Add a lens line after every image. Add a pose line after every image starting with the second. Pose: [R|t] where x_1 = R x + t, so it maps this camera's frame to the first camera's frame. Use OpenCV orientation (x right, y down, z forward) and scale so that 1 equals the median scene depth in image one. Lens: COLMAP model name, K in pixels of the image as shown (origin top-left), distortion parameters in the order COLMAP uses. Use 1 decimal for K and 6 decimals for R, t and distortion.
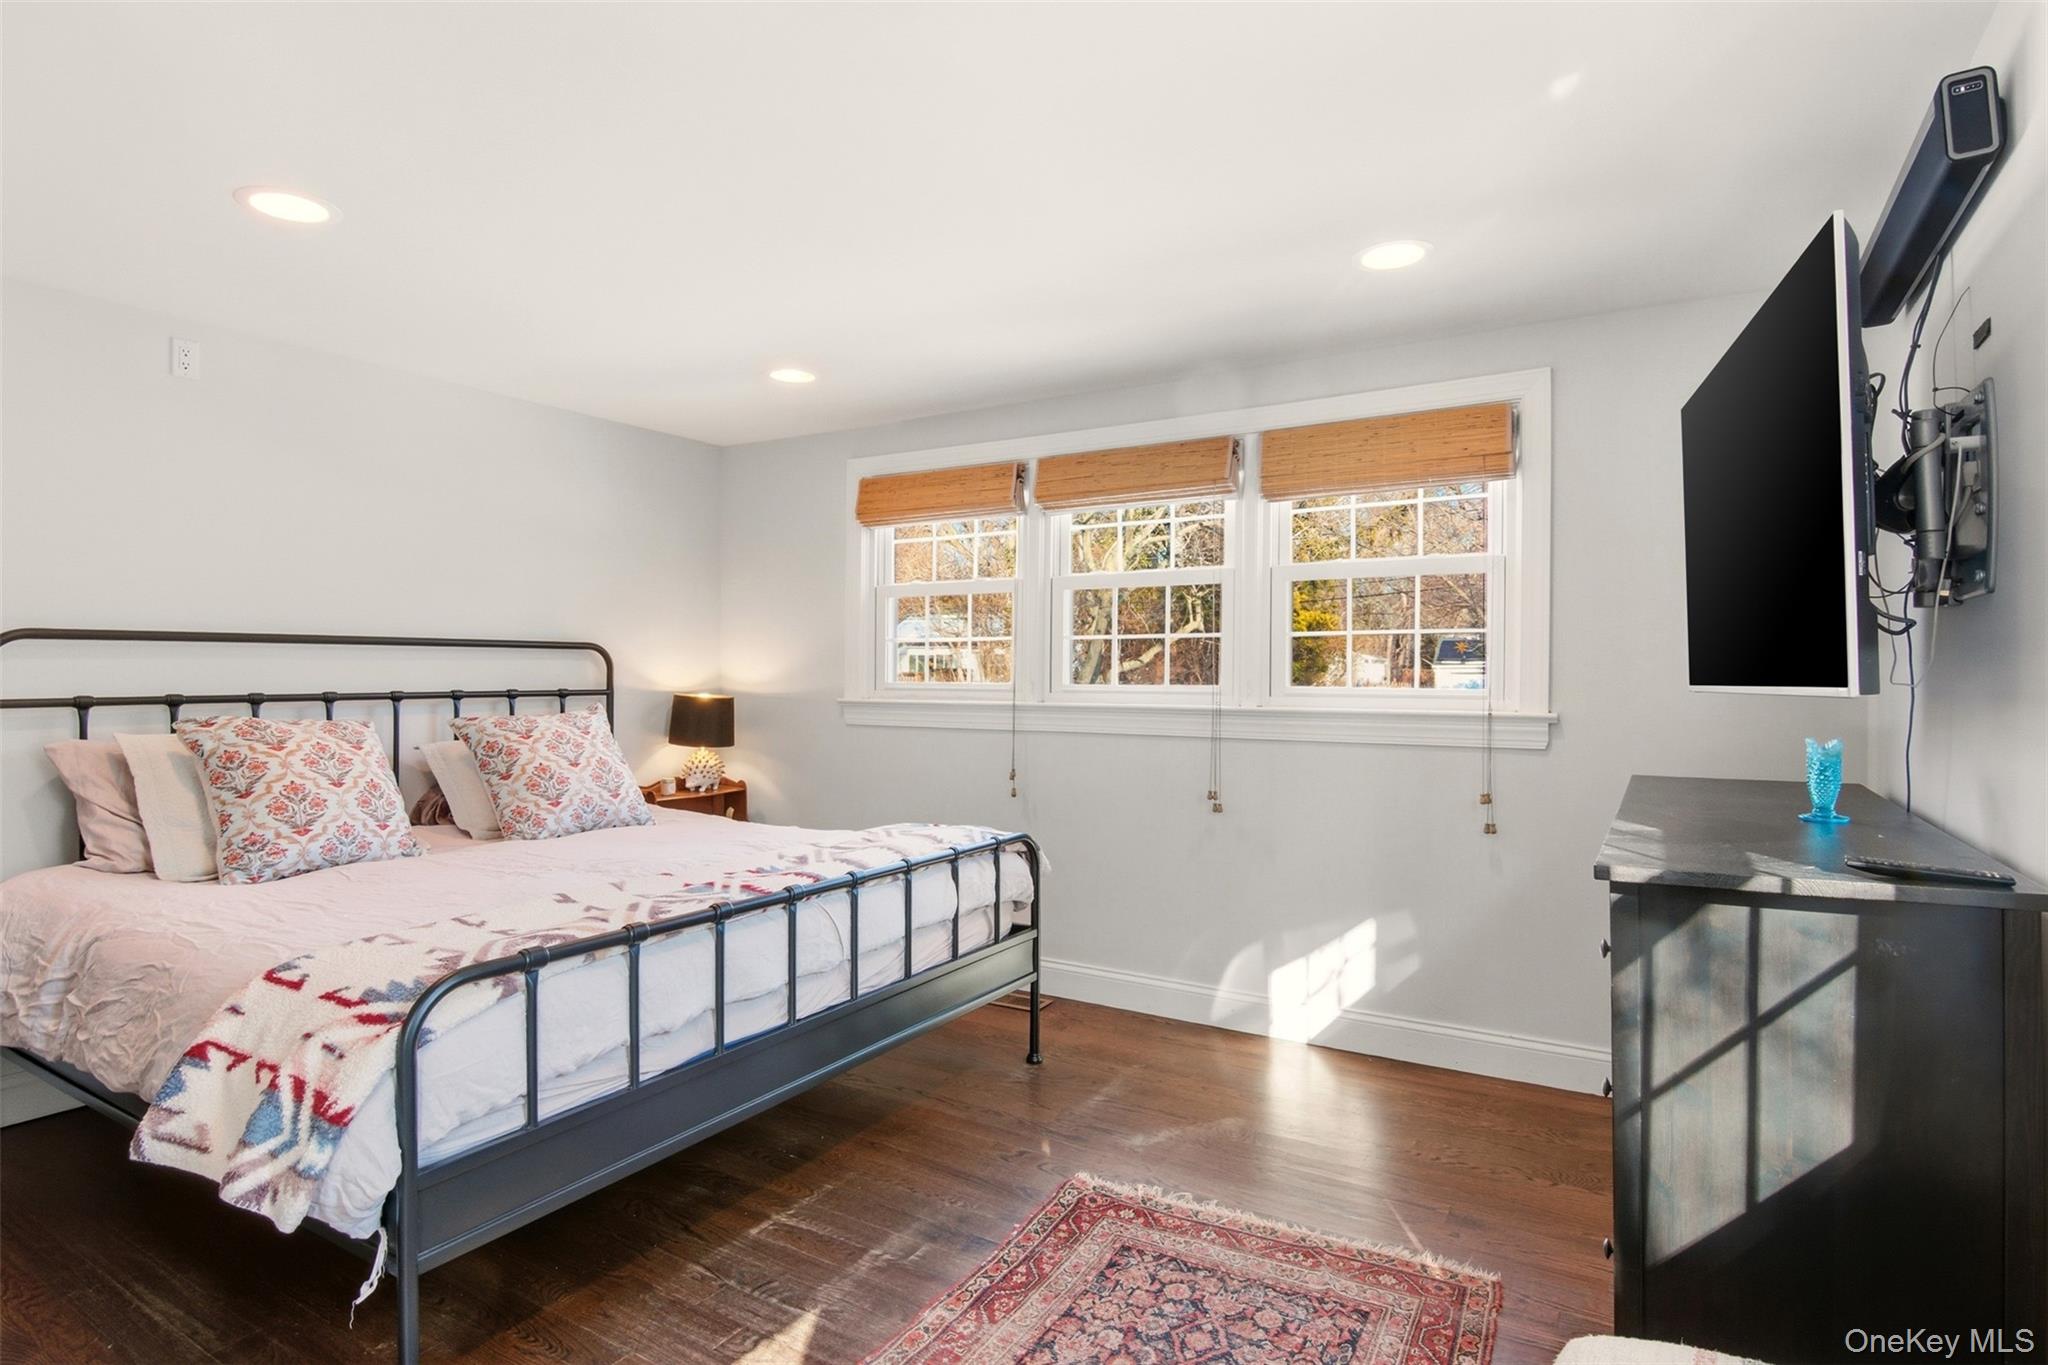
lens RADIAL K [[1079.6, 0, 1016.3], [0, 1079.6, 691.3], [0, 0, 1]] dist [0.001094, -0.009735]
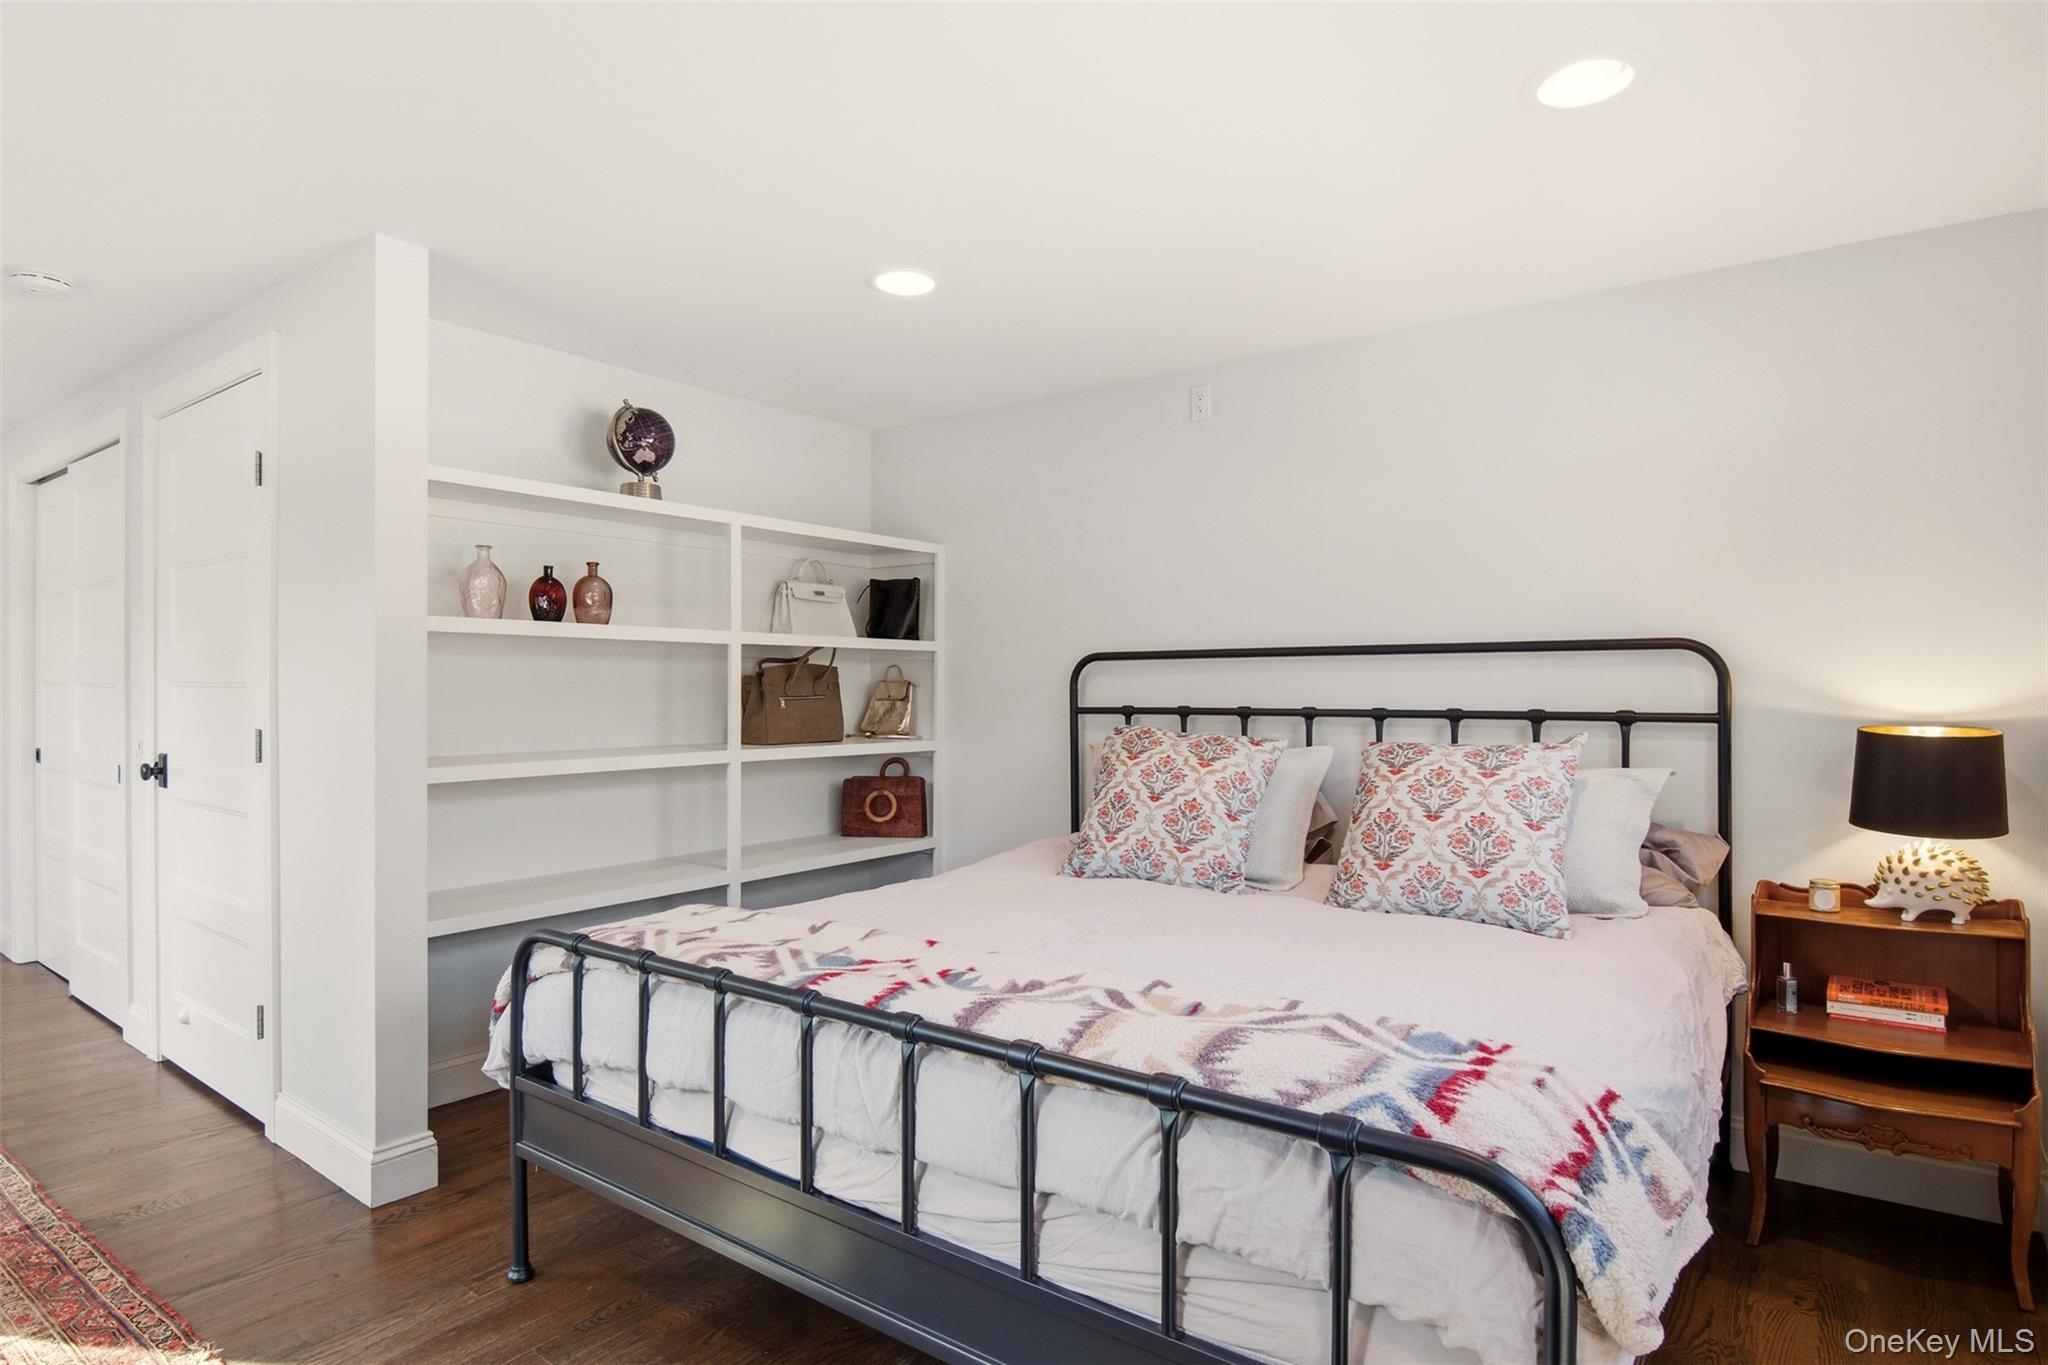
lens RADIAL K [[1160.6, 0, 1022.7], [0, 1160.6, 716.7], [0, 0, 1]] dist [0.060248, 0.000148]
pose [[-0.071705, 0.009083, -0.997385, 0.344803], [-0.016042, 0.999819, 0.010259, -0.000776], [0.997297, 0.016736, -0.071546, 0.741620]]
